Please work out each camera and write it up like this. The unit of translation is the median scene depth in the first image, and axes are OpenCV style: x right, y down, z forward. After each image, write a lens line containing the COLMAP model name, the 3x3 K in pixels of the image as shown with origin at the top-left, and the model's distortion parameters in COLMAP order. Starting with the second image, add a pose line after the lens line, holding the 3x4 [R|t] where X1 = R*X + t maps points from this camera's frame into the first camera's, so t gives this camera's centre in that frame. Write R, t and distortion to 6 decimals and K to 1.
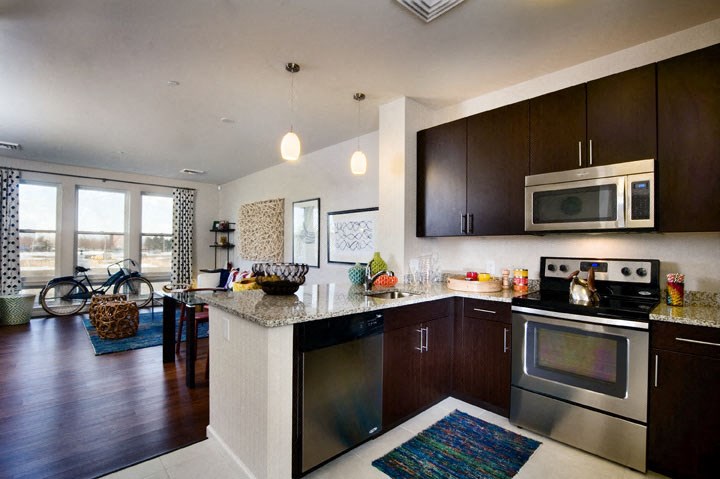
lens RADIAL K [[353.8, 0, 360.0], [0, 353.8, 239.5], [0, 0, 1]] dist [-0.000095, -0.000175]
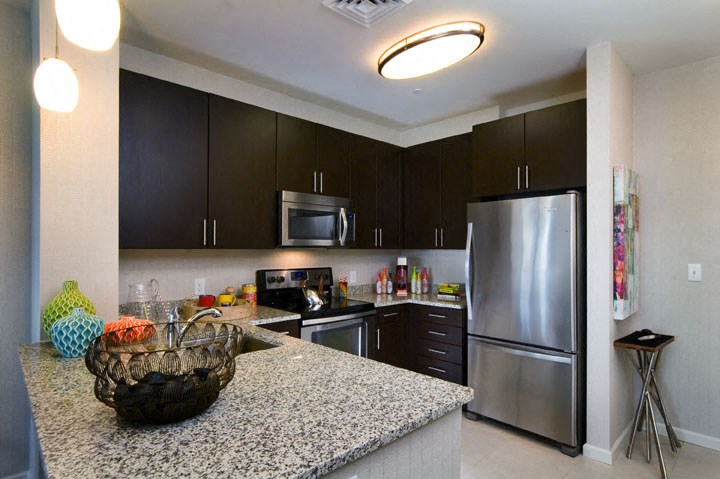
lens RADIAL K [[382.5, 0, 360.0], [0, 382.5, 239.5], [0, 0, 1]] dist [0.000672, 0.000068]
pose [[-0.008585, 0.014267, 0.999861, -0.674918], [-0.019634, 0.999703, -0.014433, -0.032863], [-0.999770, -0.019755, -0.008302, 0.873694]]
